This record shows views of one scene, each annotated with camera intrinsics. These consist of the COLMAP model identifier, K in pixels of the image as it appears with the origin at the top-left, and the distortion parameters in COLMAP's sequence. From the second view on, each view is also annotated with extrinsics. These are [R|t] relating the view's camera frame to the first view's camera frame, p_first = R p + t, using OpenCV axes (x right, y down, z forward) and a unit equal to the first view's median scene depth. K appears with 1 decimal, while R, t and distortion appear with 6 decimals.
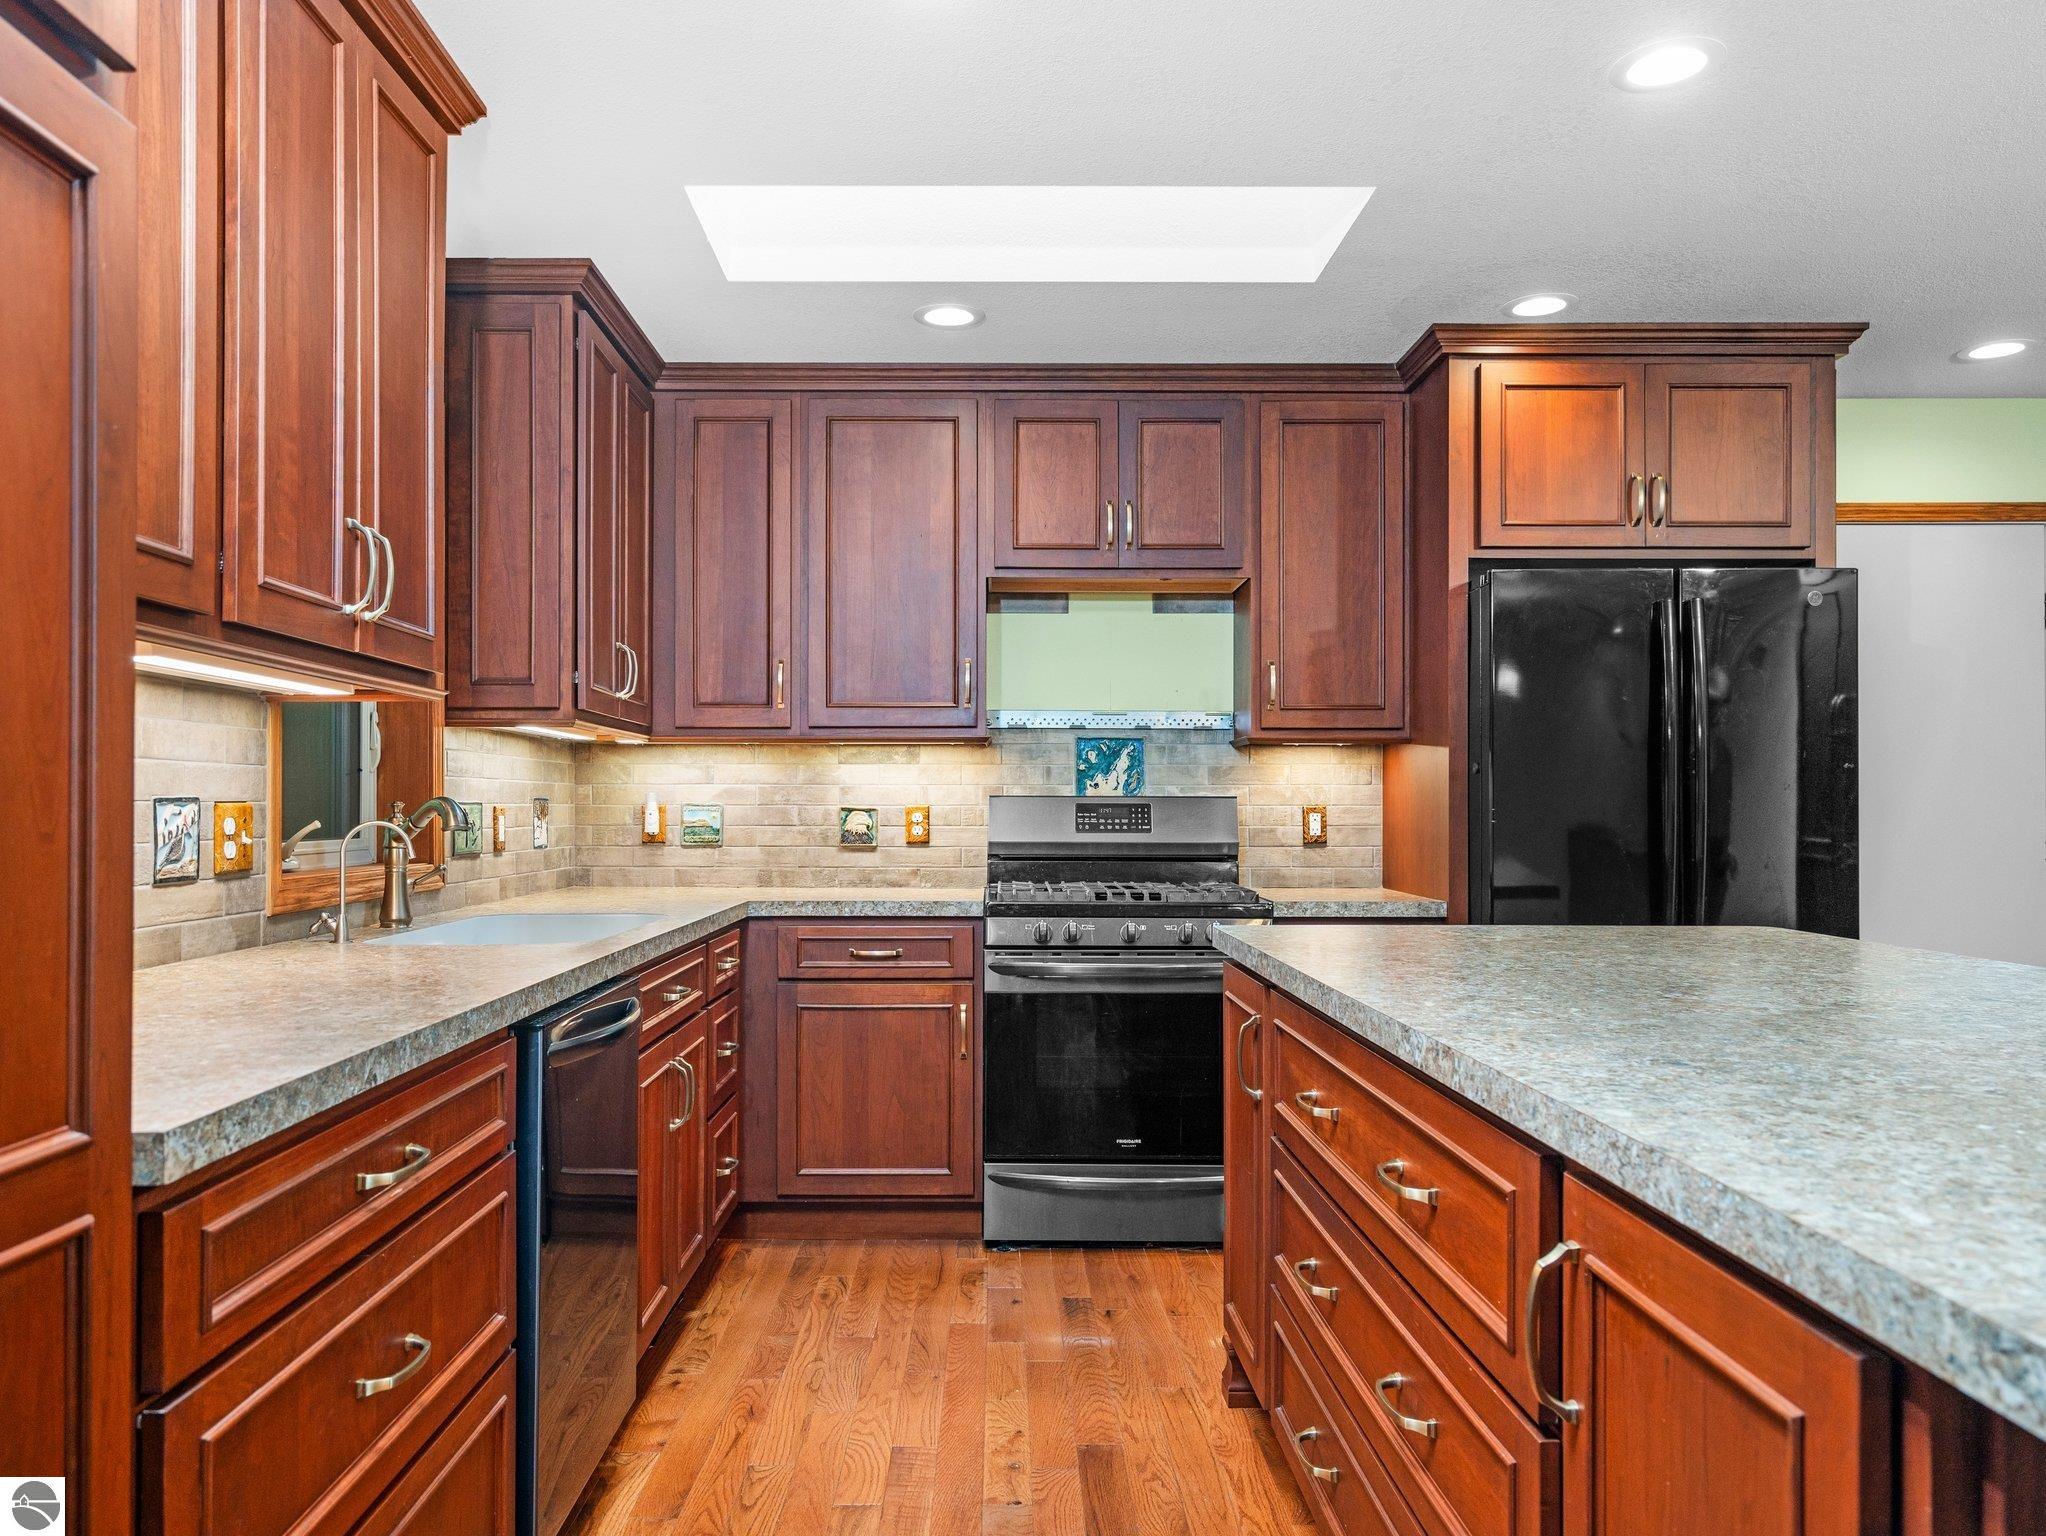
lens RADIAL K [[1476.9, 0, 997.7], [0, 1476.9, 797.2], [0, 0, 1]] dist [0.004927, 0.003024]
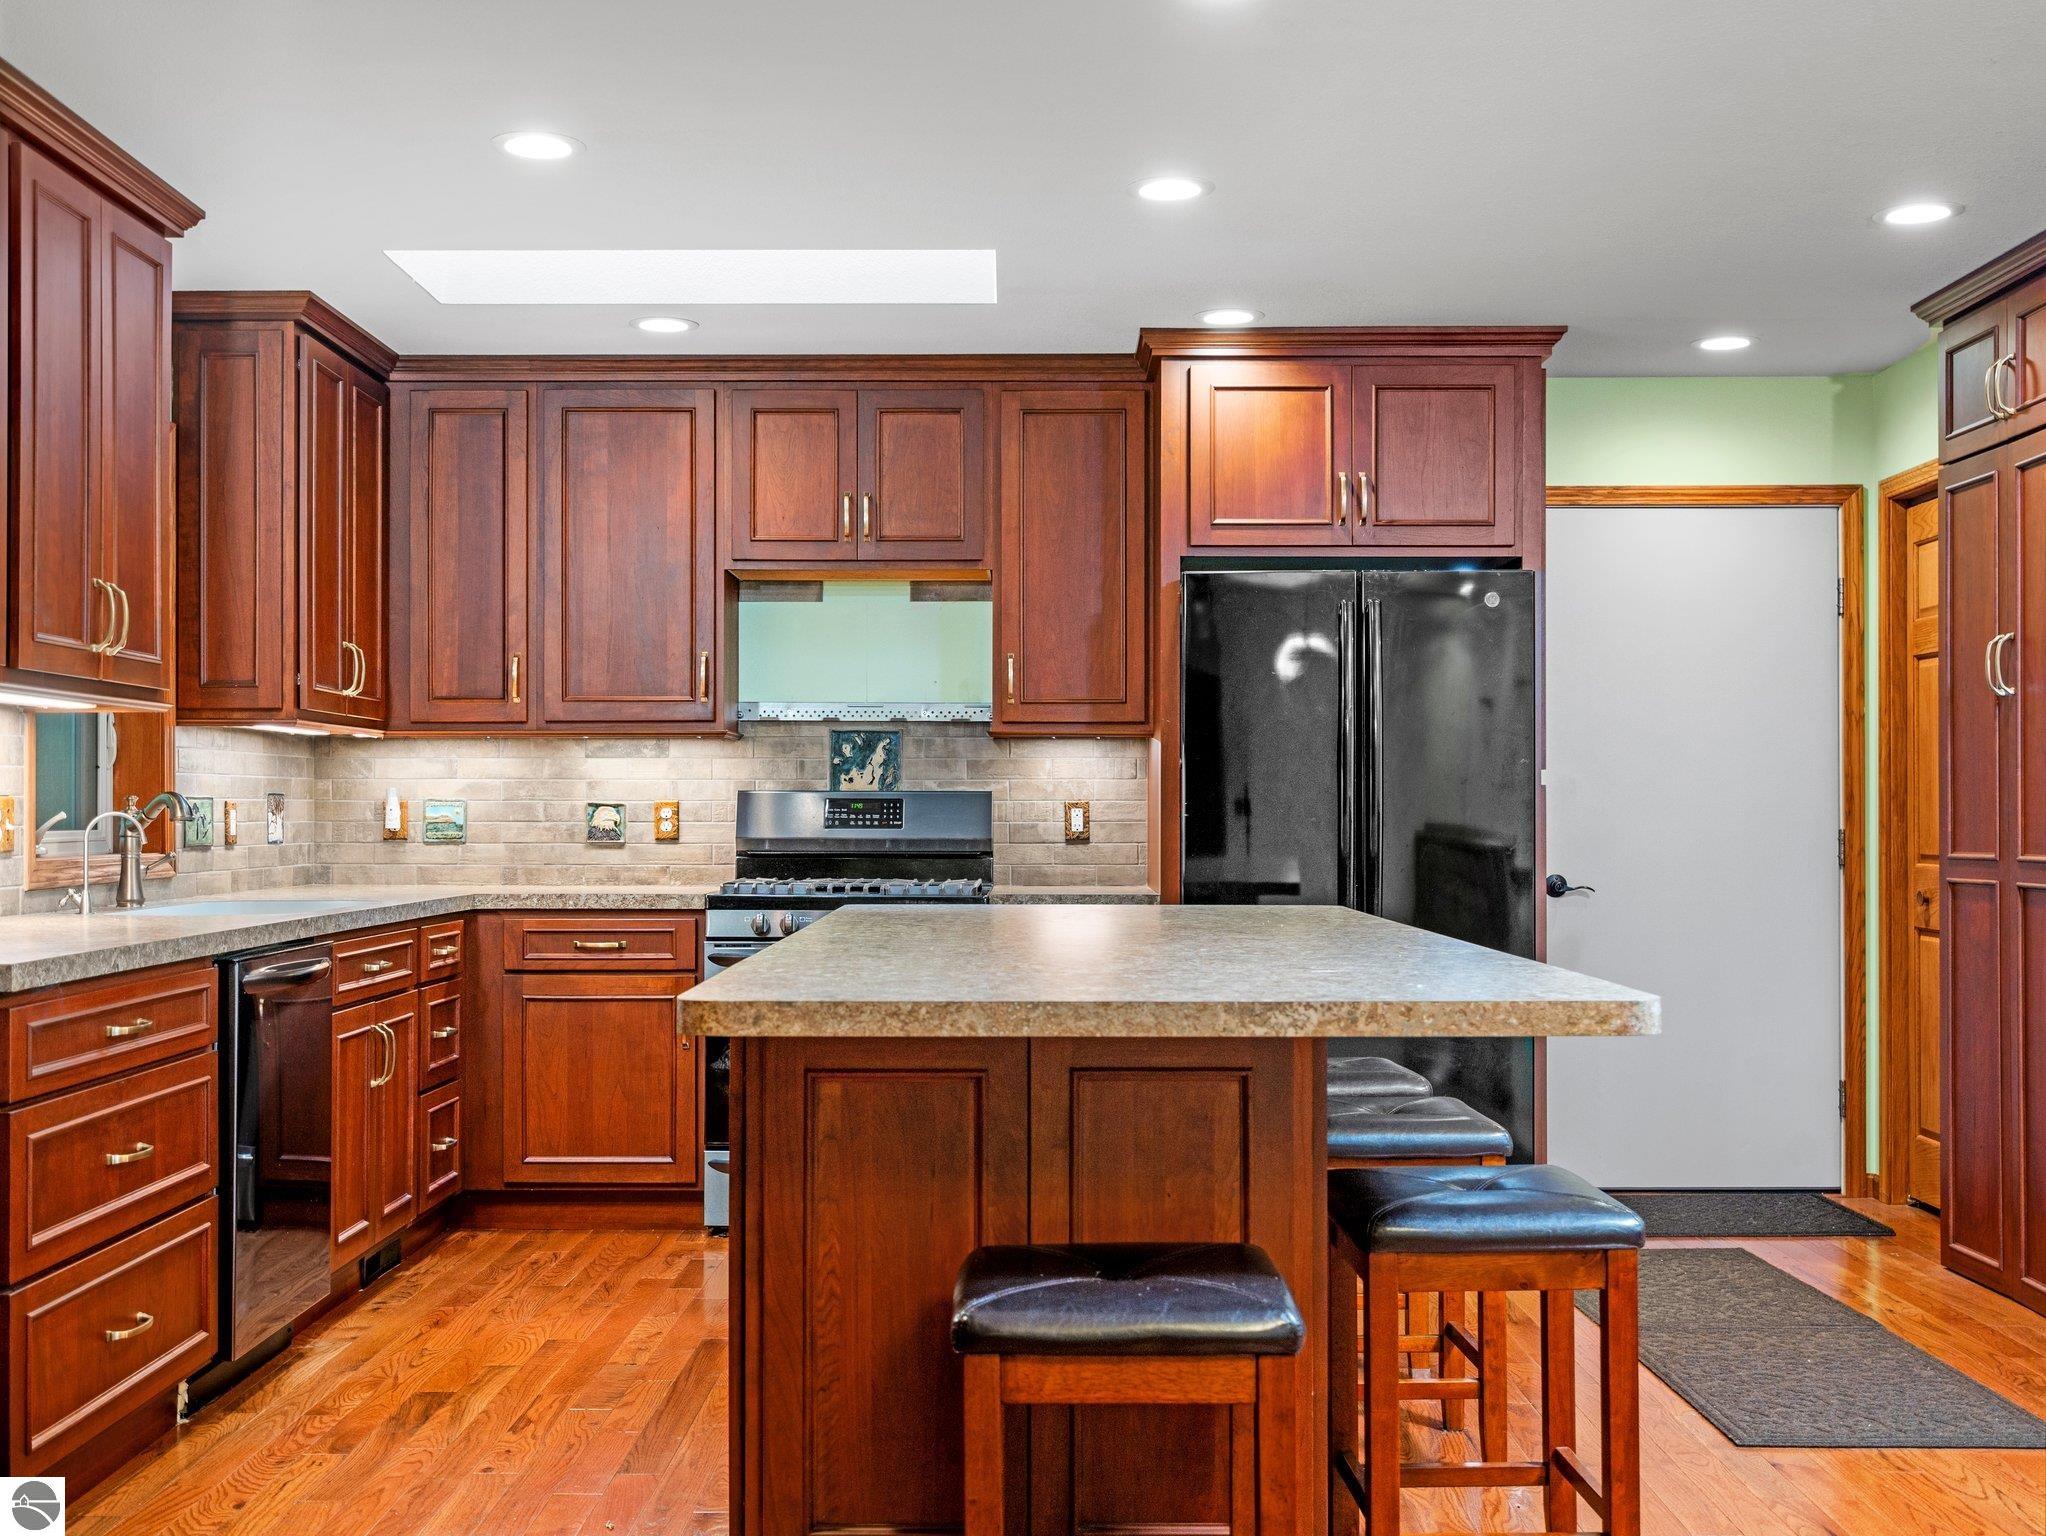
lens RADIAL K [[2252.1, 0, 1009.9], [0, 2252.1, 801.7], [0, 0, 1]] dist [0.005950, -0.001385]
pose [[0.999891, -0.000271, -0.014775, 0.220959], [0.000327, 0.999993, 0.003737, 0.000957], [0.014773, -0.003741, 0.999884, -0.542348]]
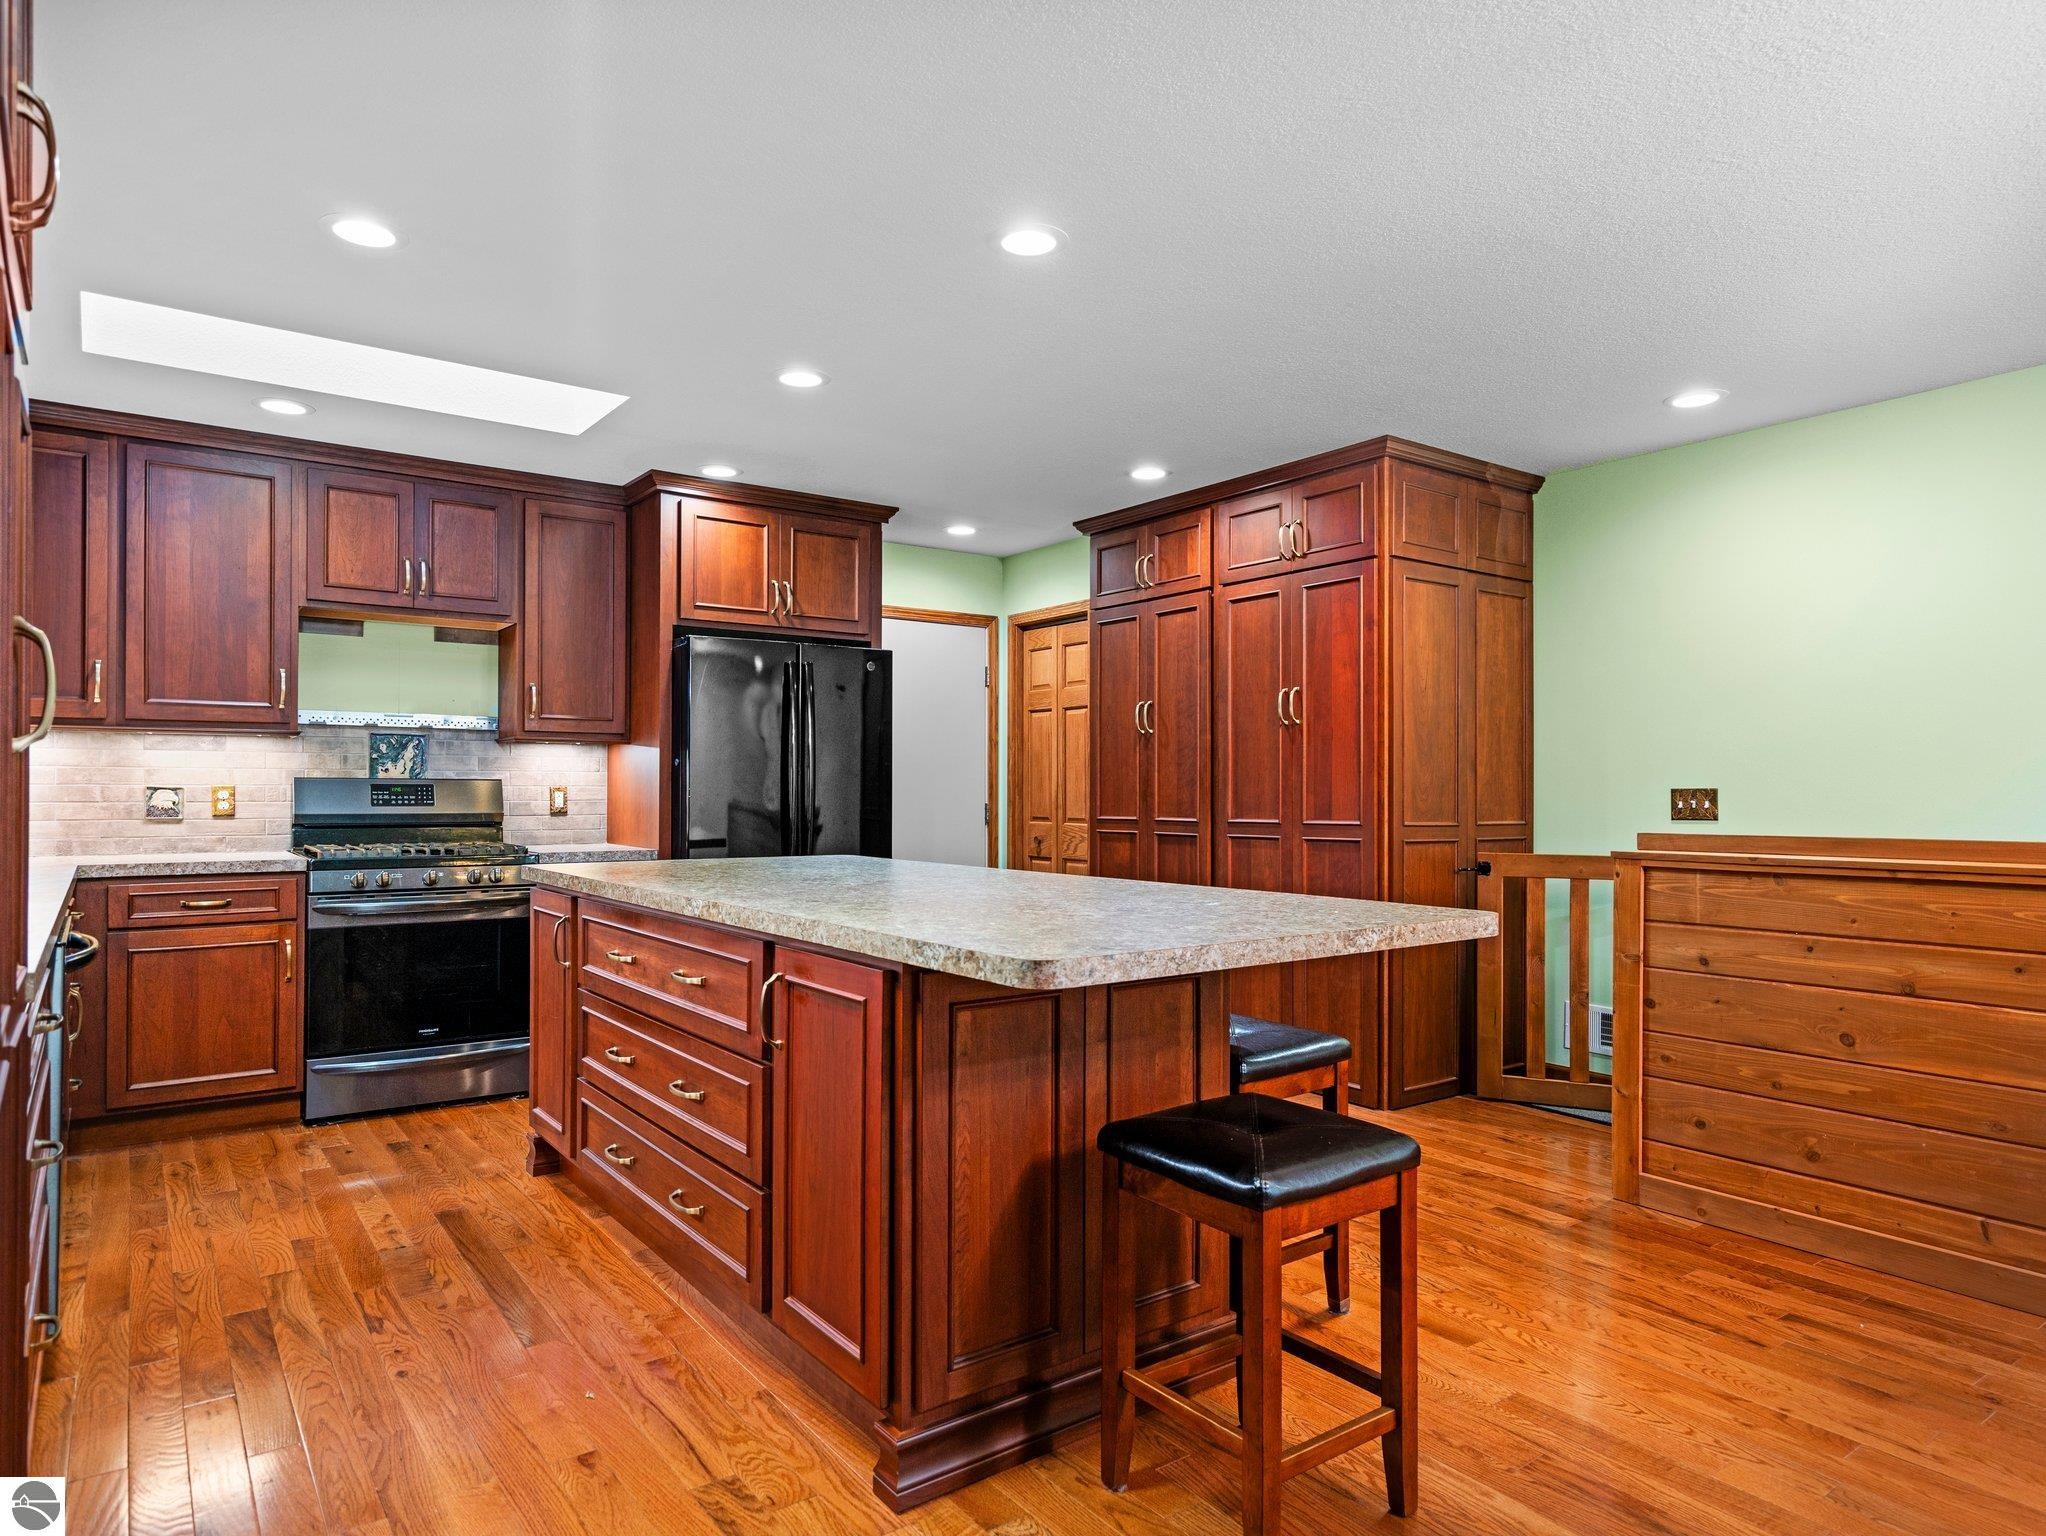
lens RADIAL K [[1229.4, 0, 1018.6], [0, 1229.4, 782.4], [0, 0, 1]] dist [-0.004434, 0.010590]
pose [[0.811020, 0.005013, 0.584996, -0.133070], [-0.006435, 0.999979, 0.000352, -0.001385], [-0.584982, -0.004050, 0.811036, -0.239816]]
